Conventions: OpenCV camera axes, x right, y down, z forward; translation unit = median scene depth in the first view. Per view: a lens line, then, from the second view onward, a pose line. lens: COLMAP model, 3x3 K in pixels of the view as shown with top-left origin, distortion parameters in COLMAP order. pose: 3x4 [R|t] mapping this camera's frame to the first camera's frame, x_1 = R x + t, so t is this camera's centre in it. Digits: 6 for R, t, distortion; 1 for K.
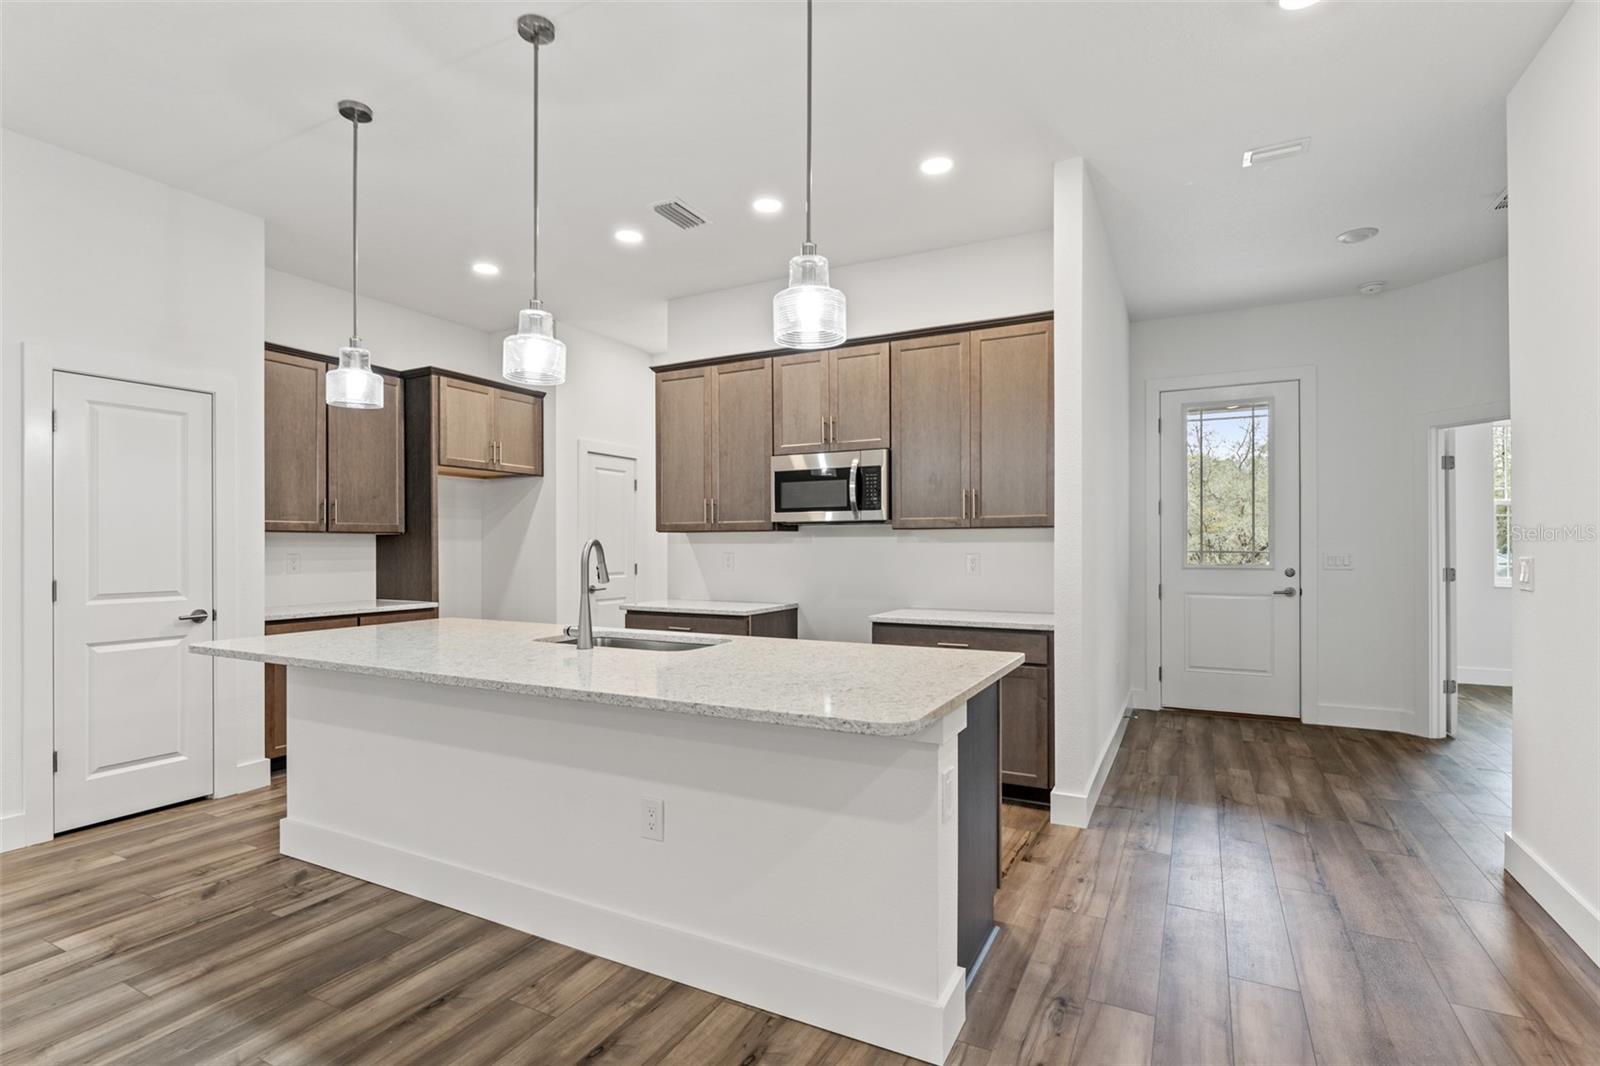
lens RADIAL K [[790.7, 0, 796.7], [0, 790.7, 547.9], [0, 0, 1]] dist [-0.002594, 0.002031]
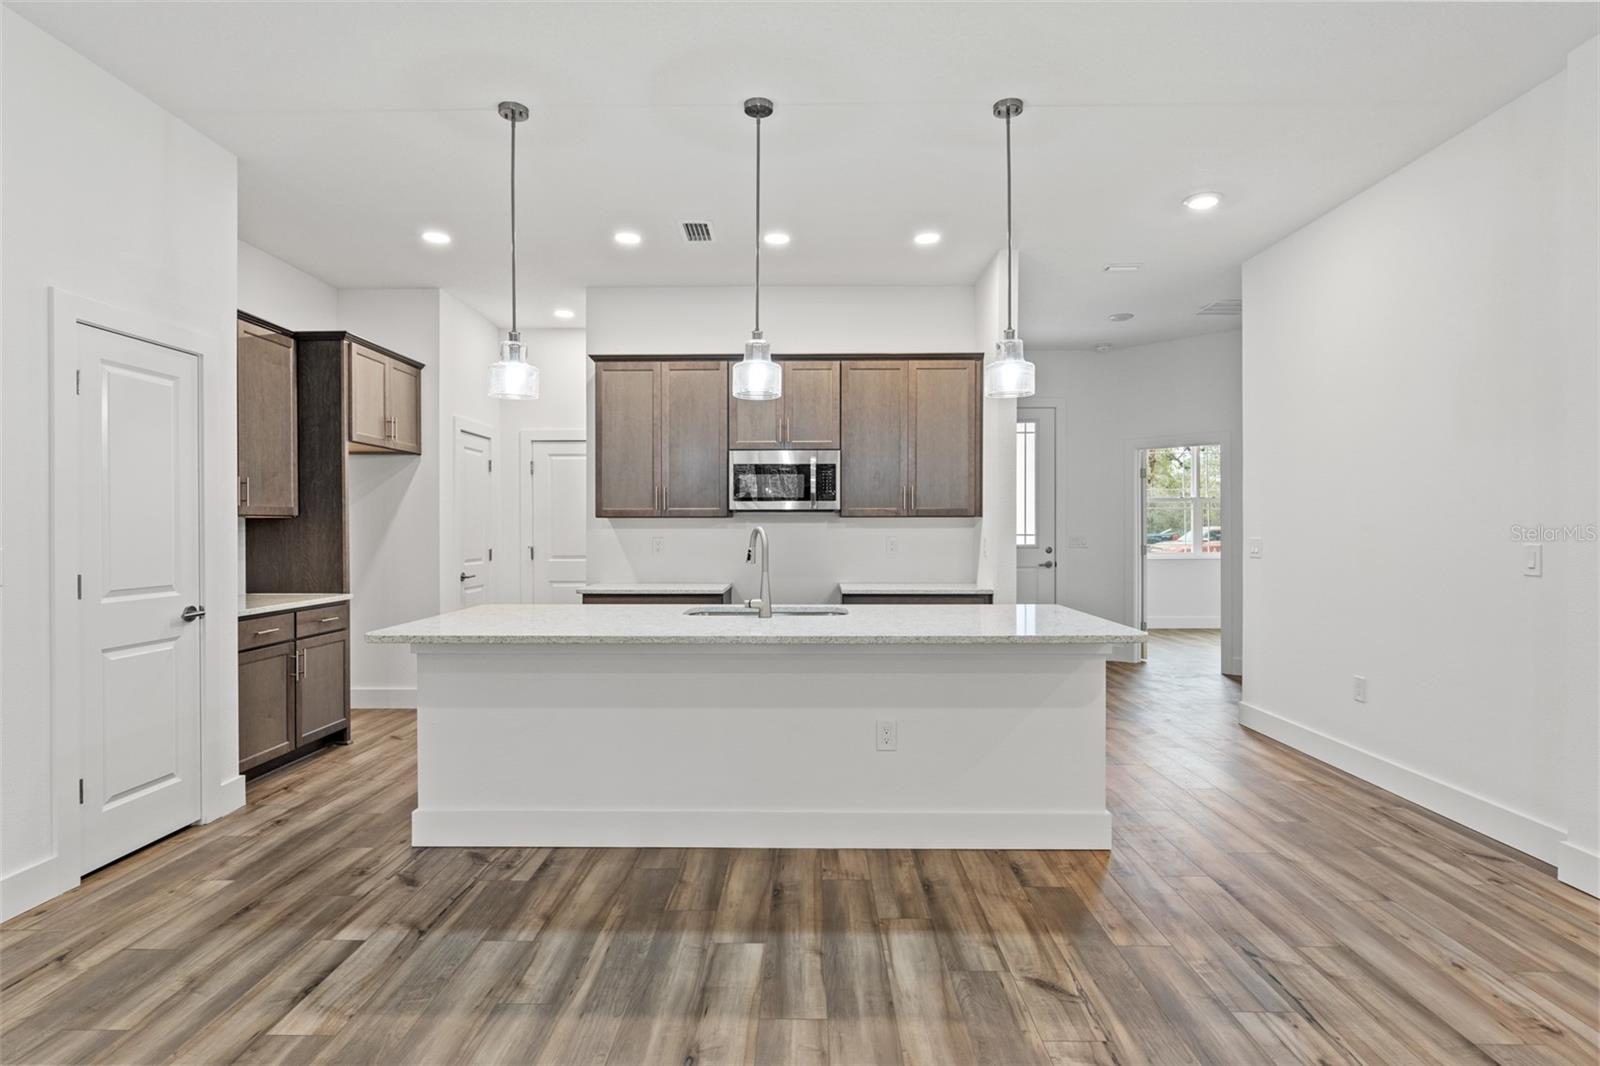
lens RADIAL K [[846.1, 0, 813.0], [0, 846.1, 534.5], [0, 0, 1]] dist [-0.001134, -0.000176]
pose [[0.885015, -0.002900, 0.465553, -0.540890], [0.000676, 0.999988, 0.004943, -0.003778], [-0.465562, -0.004060, 0.885006, -0.120919]]
